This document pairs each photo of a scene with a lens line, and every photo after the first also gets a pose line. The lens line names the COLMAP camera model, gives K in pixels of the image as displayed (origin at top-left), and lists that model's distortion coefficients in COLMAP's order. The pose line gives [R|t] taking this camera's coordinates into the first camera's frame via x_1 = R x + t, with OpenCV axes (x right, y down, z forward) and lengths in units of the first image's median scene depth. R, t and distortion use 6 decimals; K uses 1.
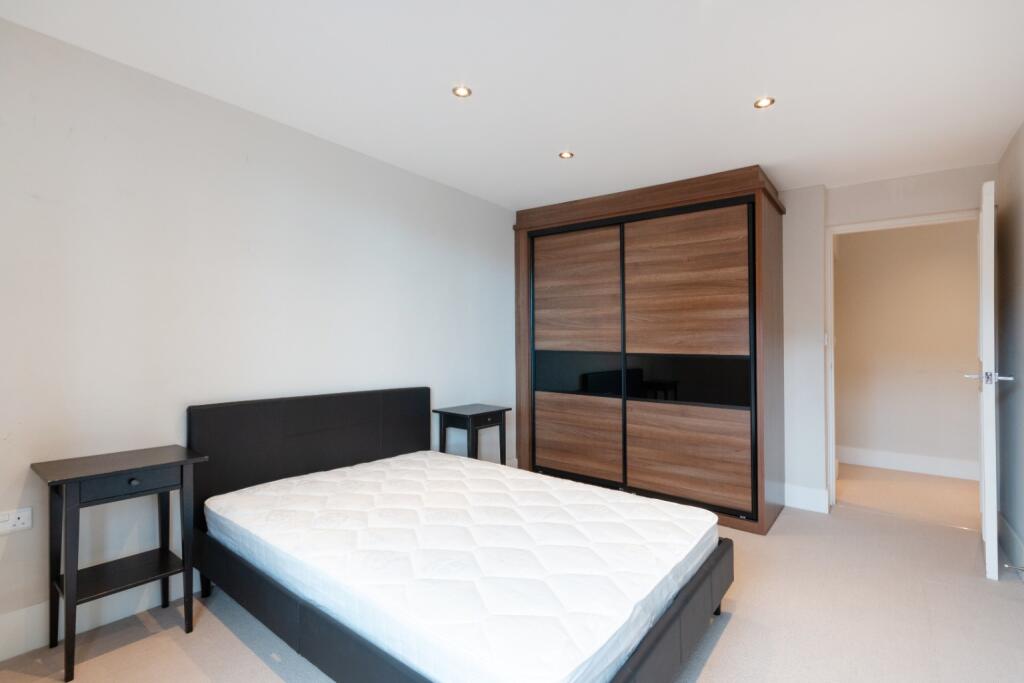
lens RADIAL K [[475.0, 0, 512.0], [0, 475.0, 341.5], [0, 0, 1]] dist [-0.000588, -0.000039]
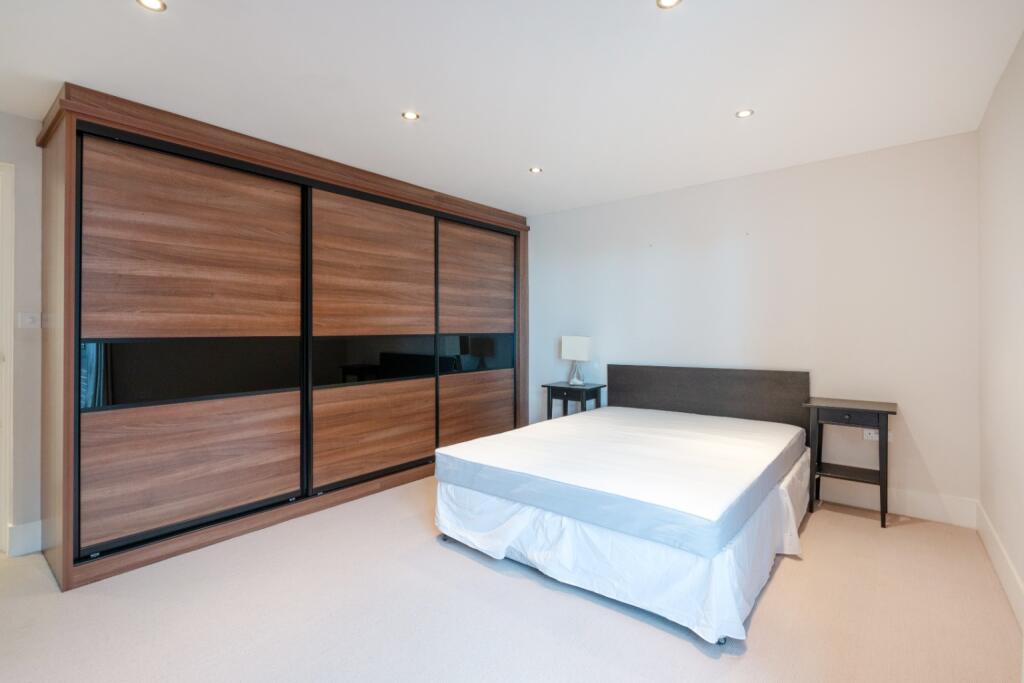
lens RADIAL K [[474.1, 0, 512.5], [0, 474.1, 321.2], [0, 0, 1]] dist [0.000062, 0.000015]
pose [[0.019189, 0.008964, 0.999776, -0.820038], [-0.011732, 0.999893, -0.008739, 0.014630], [-0.999747, -0.011562, 0.019292, 0.724707]]
